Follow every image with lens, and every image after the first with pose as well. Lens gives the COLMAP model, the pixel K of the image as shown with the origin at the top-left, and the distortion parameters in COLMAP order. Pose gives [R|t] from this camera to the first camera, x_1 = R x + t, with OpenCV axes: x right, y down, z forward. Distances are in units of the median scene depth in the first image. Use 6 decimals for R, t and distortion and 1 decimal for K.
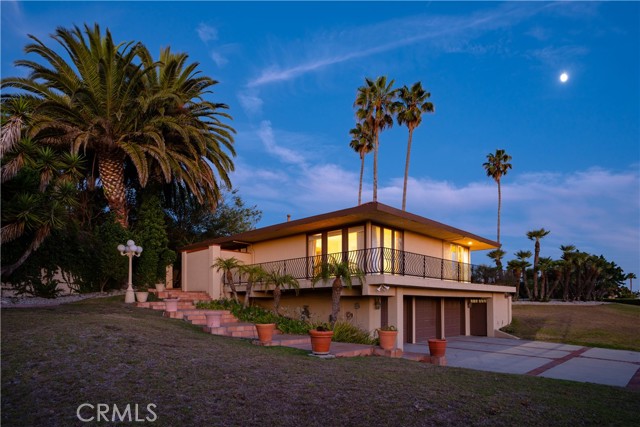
lens RADIAL K [[374.4, 0, 320.3], [0, 374.4, 289.6], [0, 0, 1]] dist [-0.002519, -0.000803]
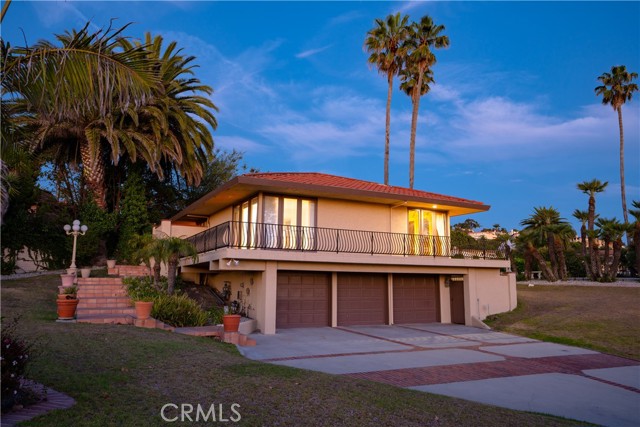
lens RADIAL K [[477.8, 0, 320.0], [0, 477.8, 204.8], [0, 0, 1]] dist [0.059939, 0.002901]
pose [[0.944015, -0.045111, -0.326803, 0.505692], [0.004446, 0.992257, -0.124125, 0.000544], [0.329872, 0.115723, 0.936906, -0.066380]]
